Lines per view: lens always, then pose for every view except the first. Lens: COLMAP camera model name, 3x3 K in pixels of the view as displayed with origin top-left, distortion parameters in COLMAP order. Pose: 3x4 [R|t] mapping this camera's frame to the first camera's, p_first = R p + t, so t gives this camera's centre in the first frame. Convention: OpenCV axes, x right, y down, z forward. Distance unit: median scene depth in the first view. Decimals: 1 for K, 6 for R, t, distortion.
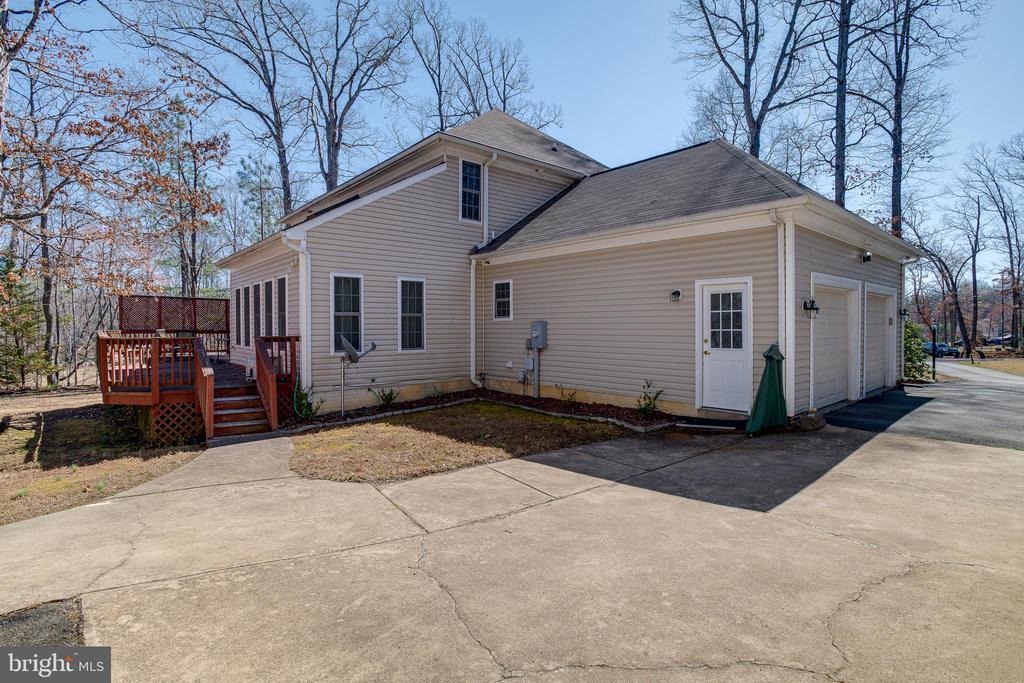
lens RADIAL K [[504.0, 0, 512.1], [0, 504.0, 331.6], [0, 0, 1]] dist [-0.072775, 0.036936]
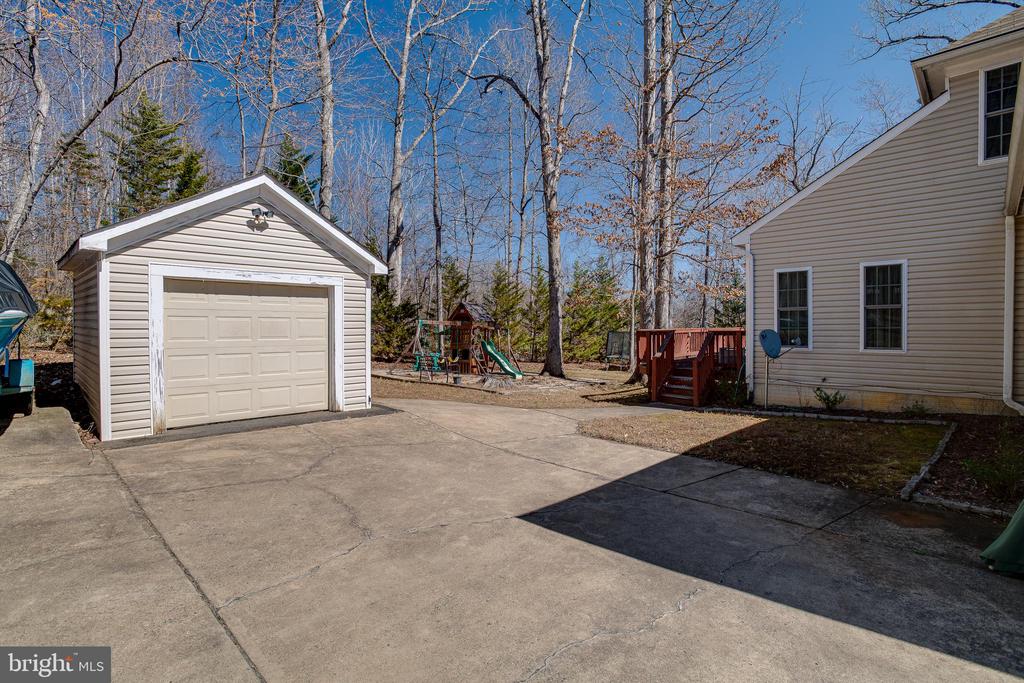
lens RADIAL K [[504.0, 0, 512.1], [0, 504.0, 331.6], [0, 0, 1]] dist [-0.072775, 0.036936]
pose [[0.064924, 0.010993, -0.997830, 1.145525], [-0.003759, 0.999935, 0.010772, 0.001853], [0.997883, 0.003051, 0.064962, 0.724887]]
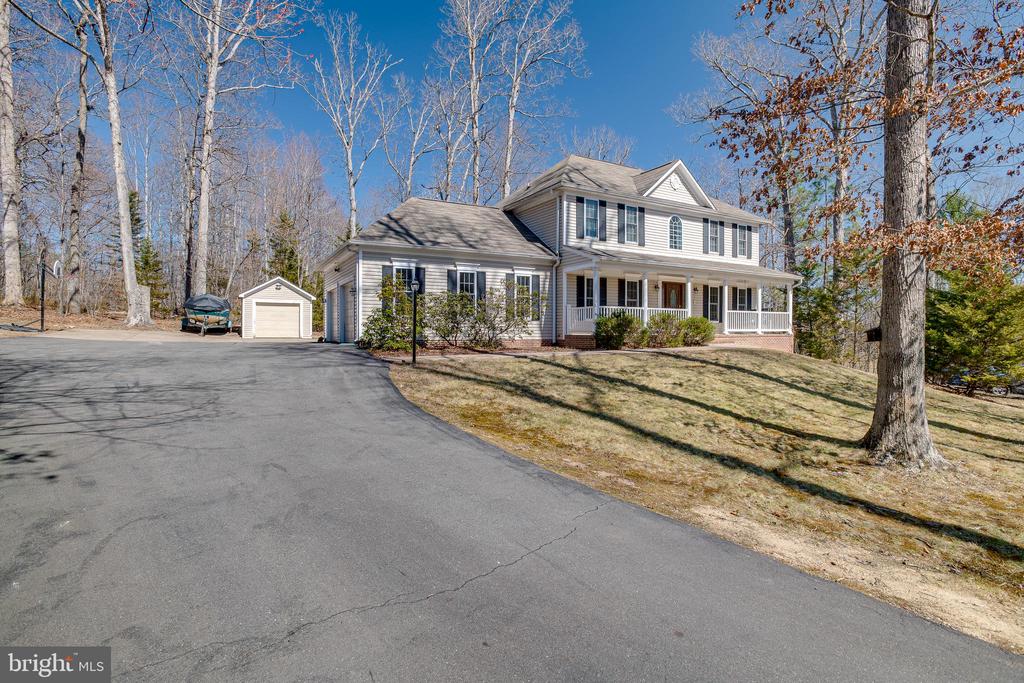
lens RADIAL K [[504.0, 0, 512.1], [0, 504.0, 331.6], [0, 0, 1]] dist [-0.072775, 0.036936]
pose [[-0.206404, -0.011222, -0.978403, 4.080762], [-0.005846, 0.999931, -0.010235, 0.206824], [0.978449, 0.003607, -0.206455, 3.351225]]
